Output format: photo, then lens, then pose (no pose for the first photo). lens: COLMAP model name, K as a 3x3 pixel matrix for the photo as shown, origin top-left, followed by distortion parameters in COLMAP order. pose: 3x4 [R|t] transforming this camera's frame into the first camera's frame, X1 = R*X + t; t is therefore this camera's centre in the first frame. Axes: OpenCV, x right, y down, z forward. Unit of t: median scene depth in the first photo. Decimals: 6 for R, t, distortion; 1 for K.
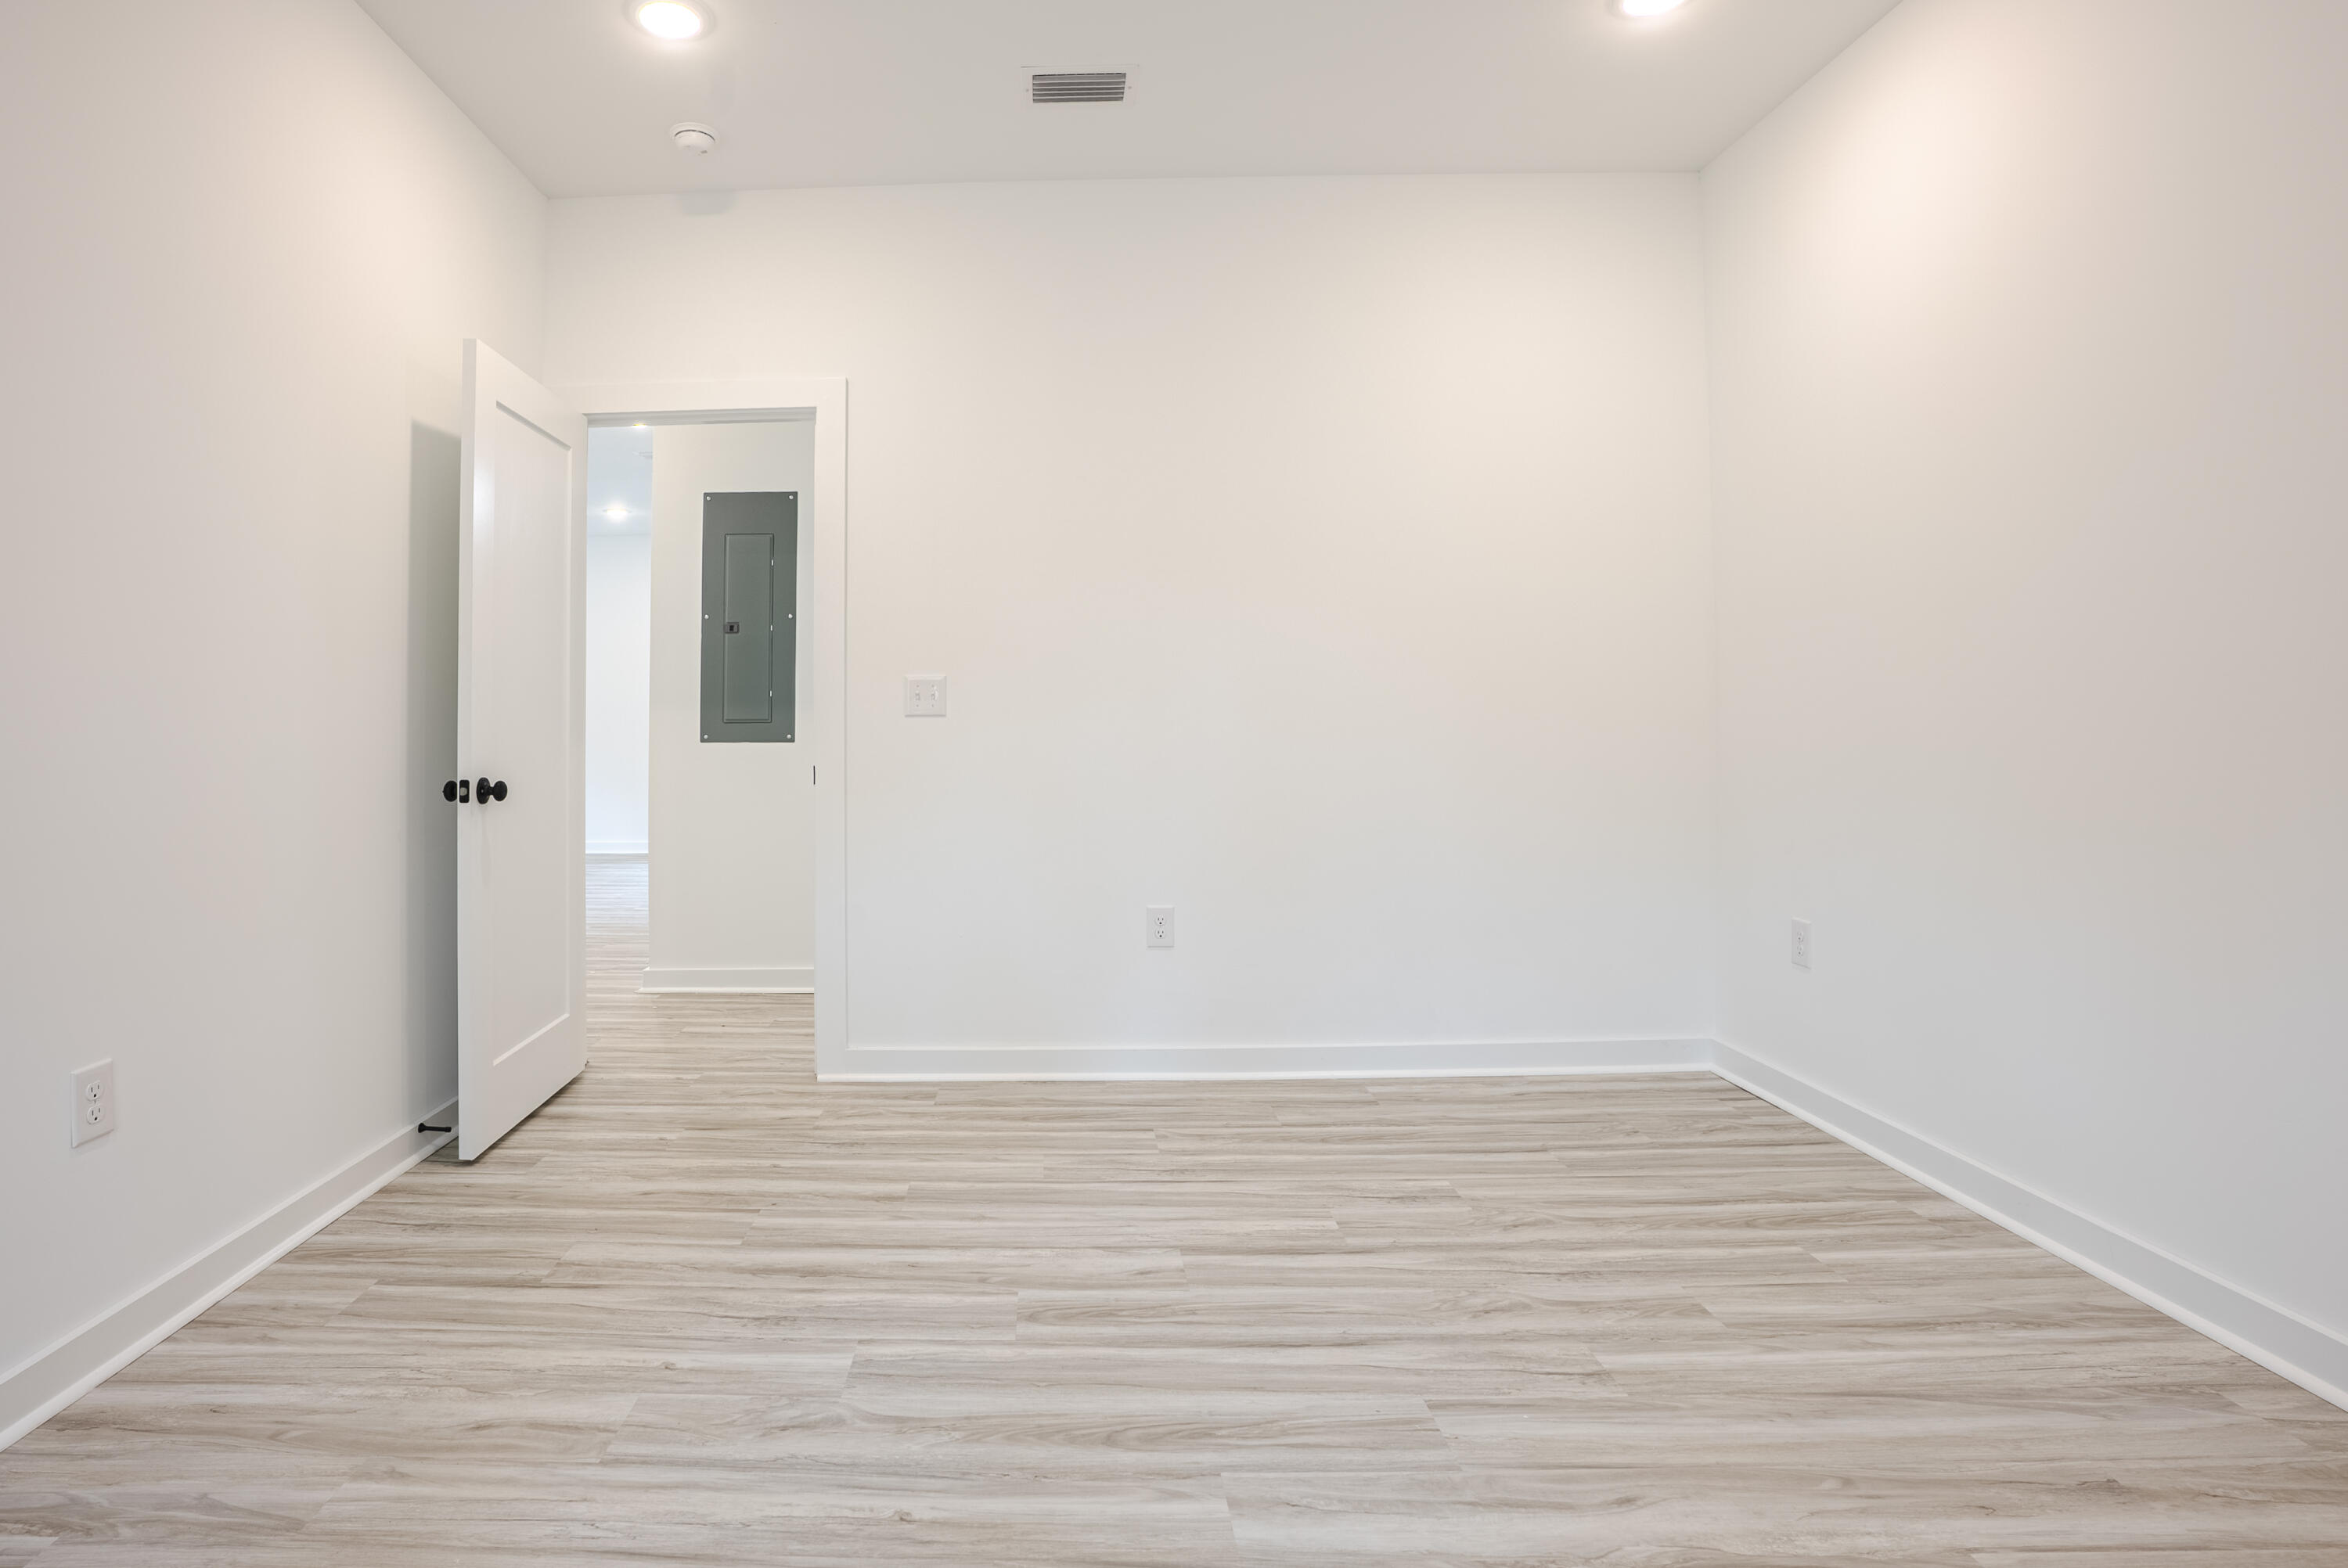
lens RADIAL K [[1116.6, 0, 1184.1], [0, 1116.6, 778.7], [0, 0, 1]] dist [-0.075948, 0.031814]
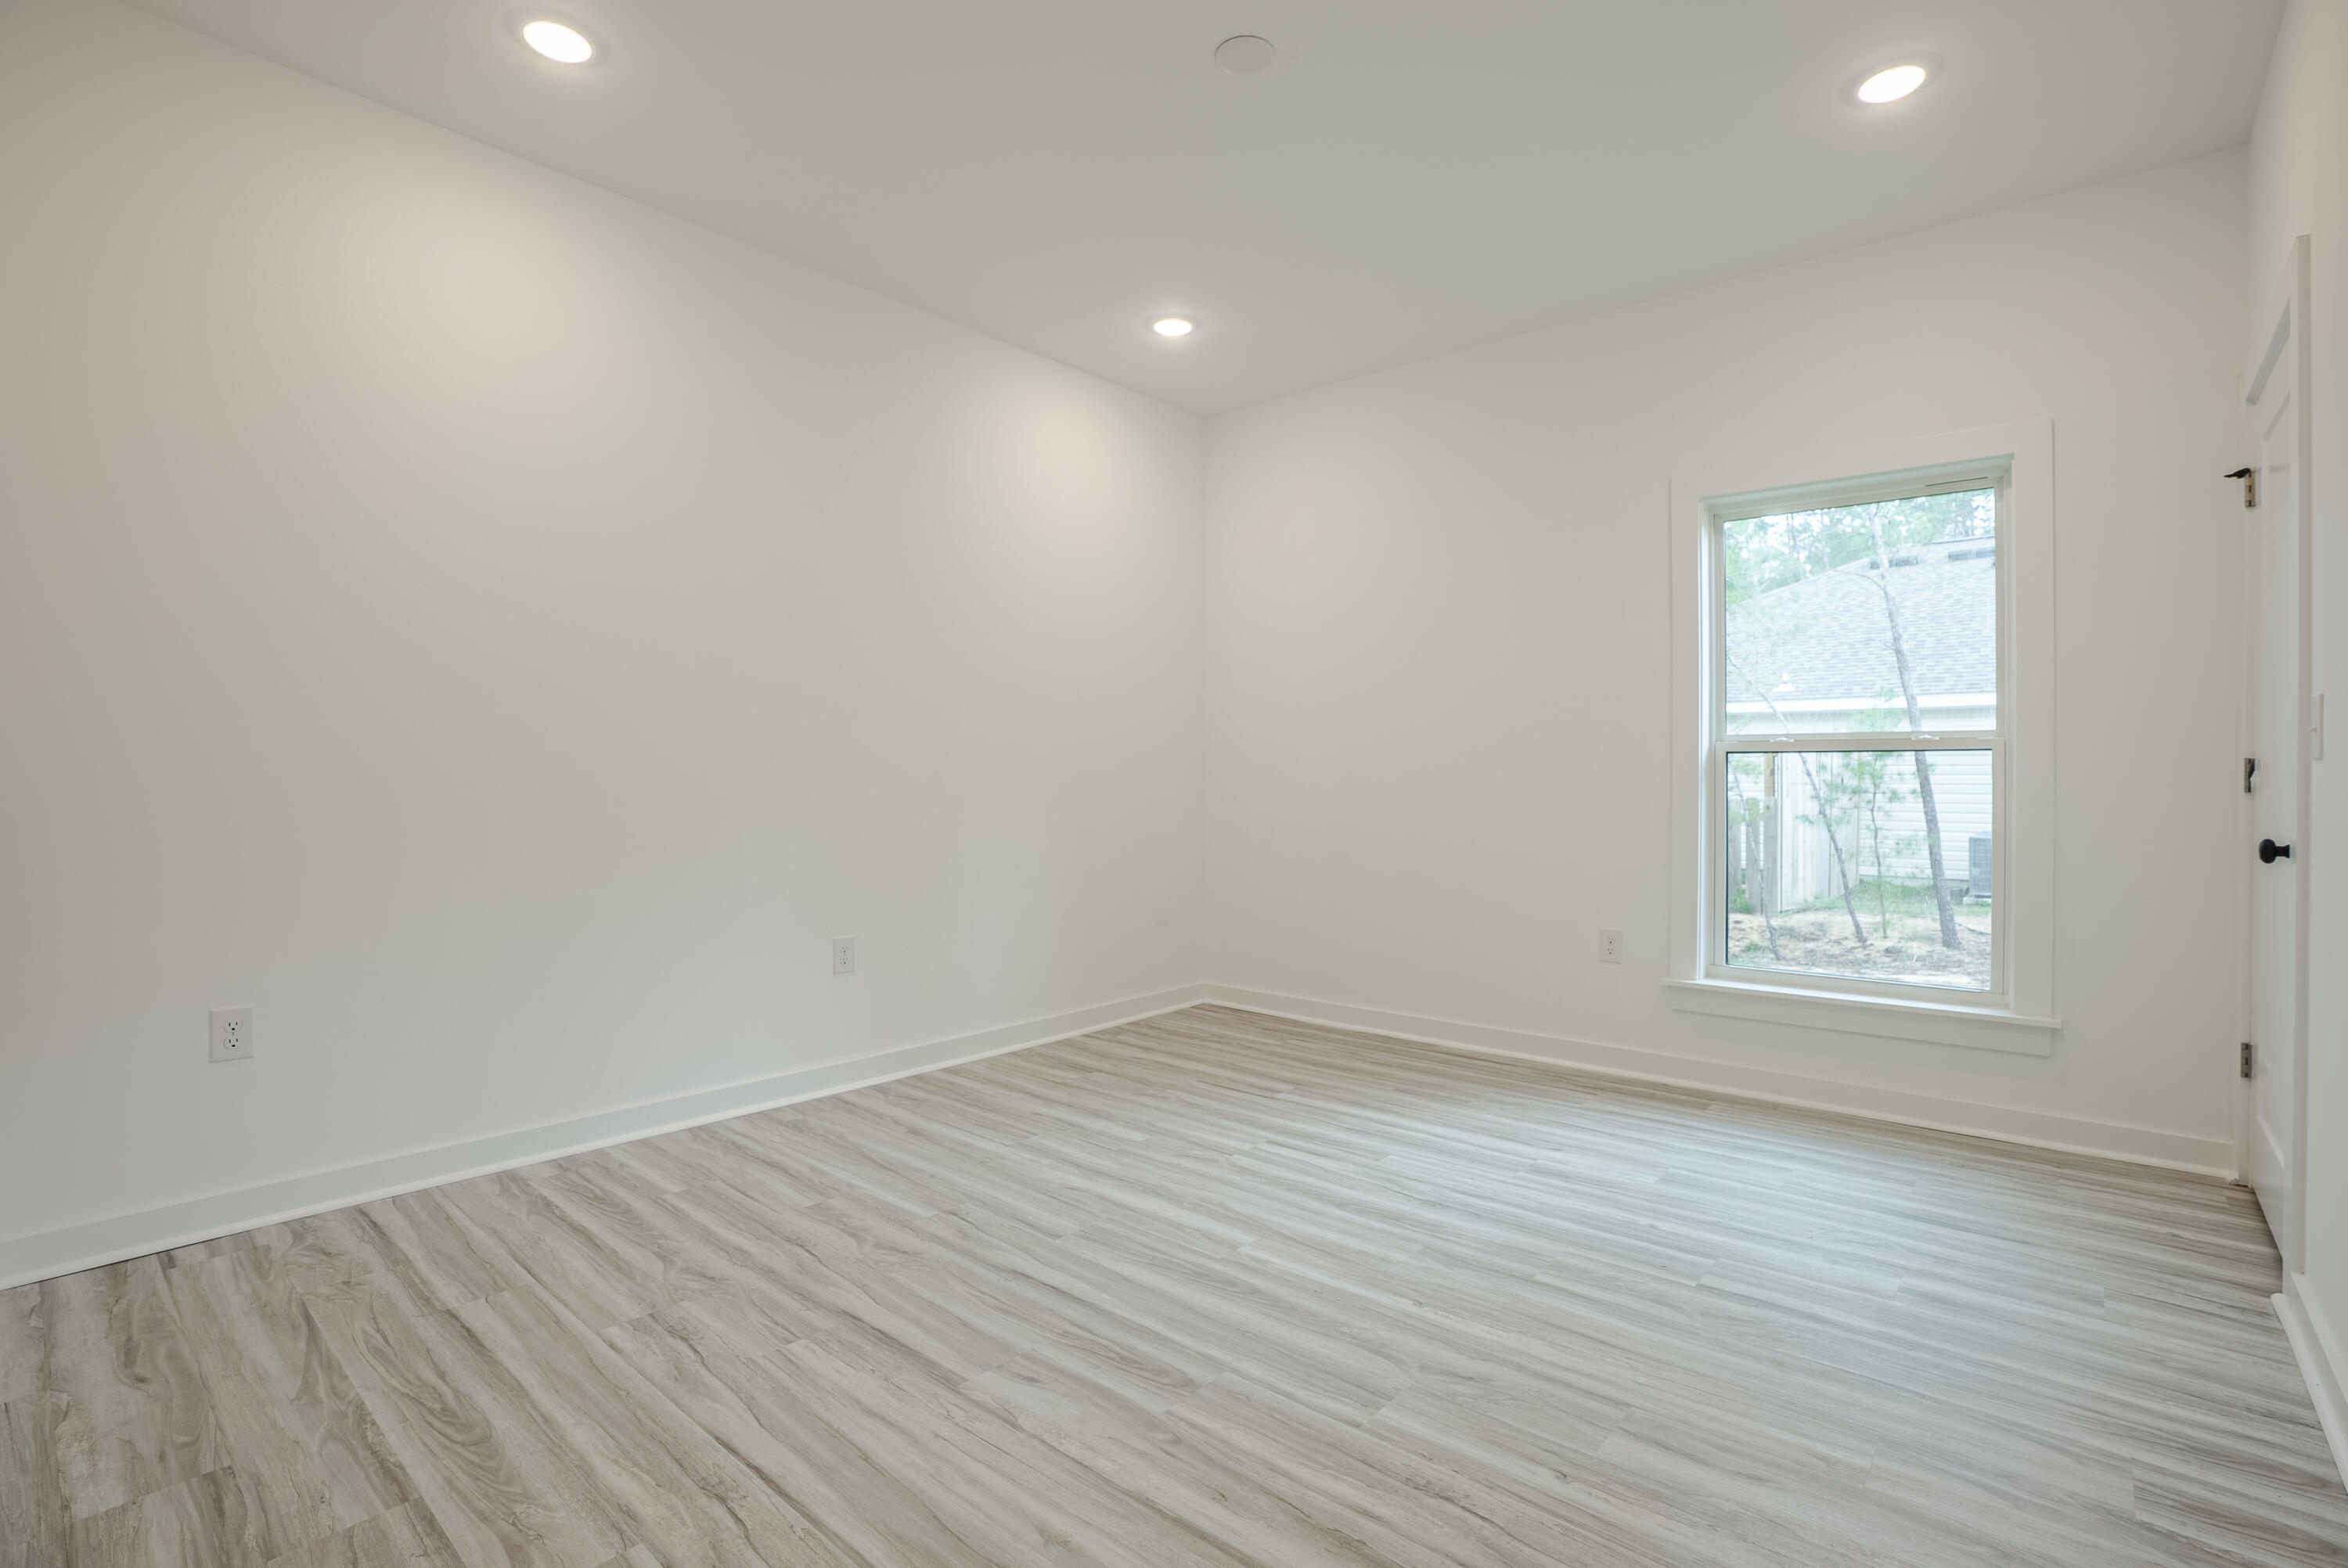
lens RADIAL K [[1116.6, 0, 1184.1], [0, 1116.6, 778.7], [0, 0, 1]] dist [-0.075948, 0.031814]
pose [[-0.687061, 0.002294, 0.726596, -0.782637], [0.039160, 0.998659, 0.033876, -0.048910], [-0.725544, 0.051728, -0.686229, 1.554819]]
